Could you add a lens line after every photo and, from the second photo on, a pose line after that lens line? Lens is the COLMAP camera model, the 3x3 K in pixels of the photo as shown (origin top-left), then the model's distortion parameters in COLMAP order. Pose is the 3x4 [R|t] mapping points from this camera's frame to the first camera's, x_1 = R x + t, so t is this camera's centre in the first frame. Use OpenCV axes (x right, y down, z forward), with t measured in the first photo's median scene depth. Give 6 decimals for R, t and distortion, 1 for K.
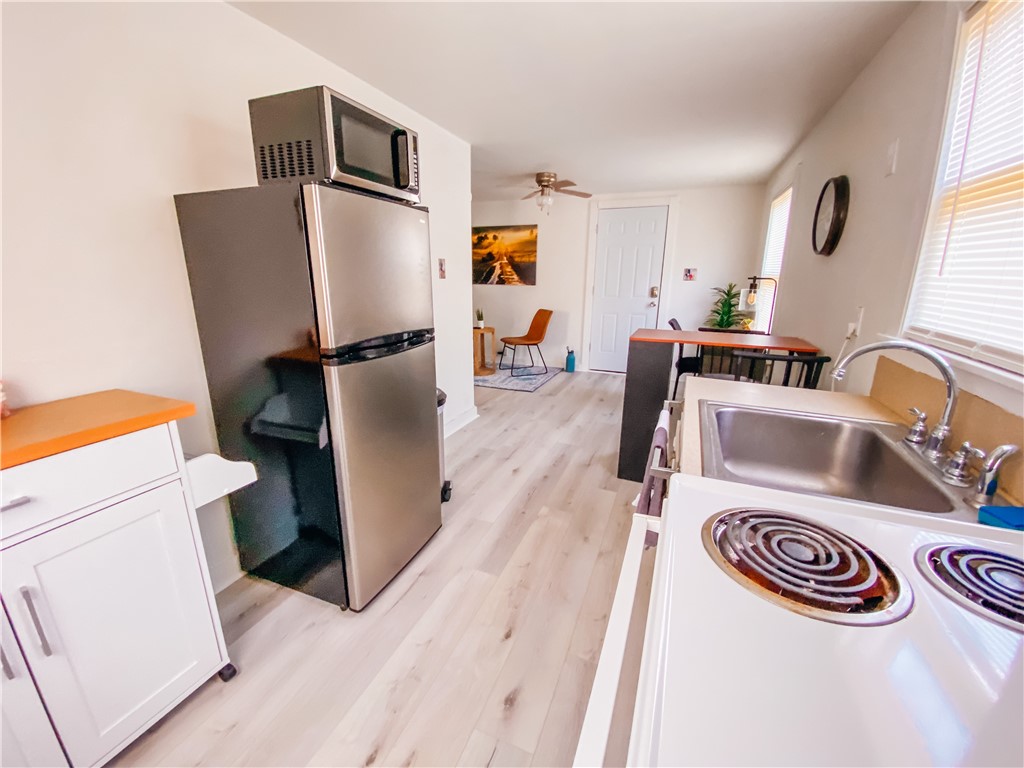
lens RADIAL K [[410.3, 0, 505.9], [0, 410.3, 386.8], [0, 0, 1]] dist [0.012882, -0.018851]
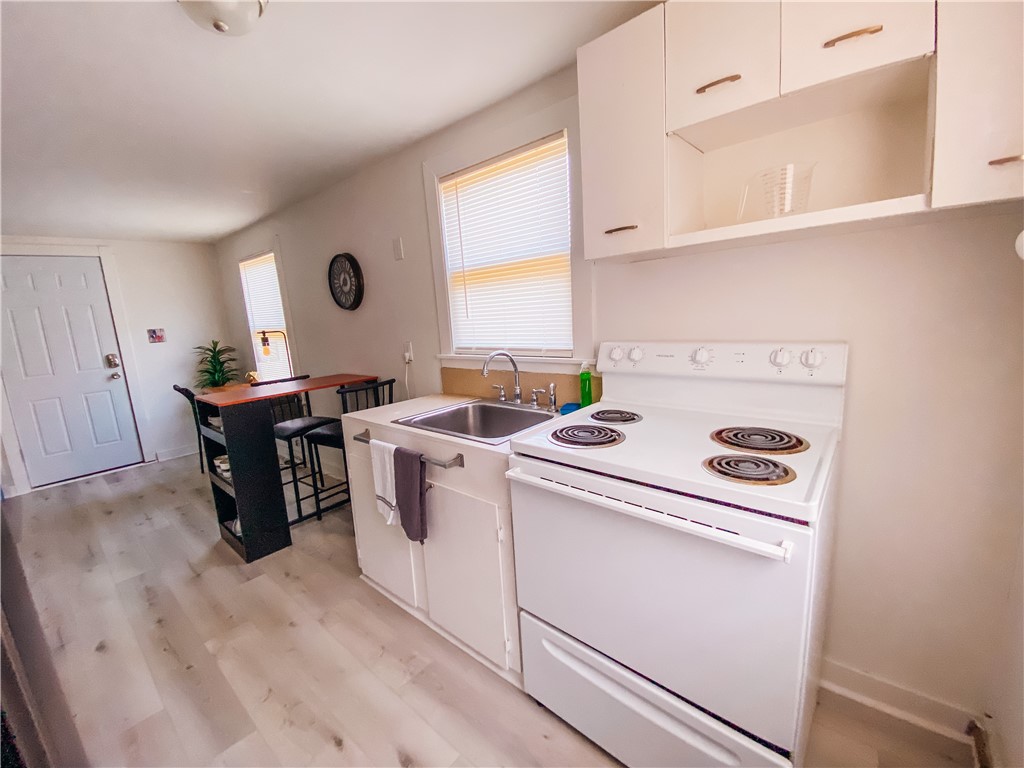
lens RADIAL K [[416.7, 0, 512.5], [0, 416.7, 381.3], [0, 0, 1]] dist [0.019381, -0.019830]
pose [[0.299362, -0.187285, 0.935578, -0.163178], [0.315410, 0.944846, 0.088217, -0.022451], [-0.900499, 0.268682, 0.341923, 0.047634]]
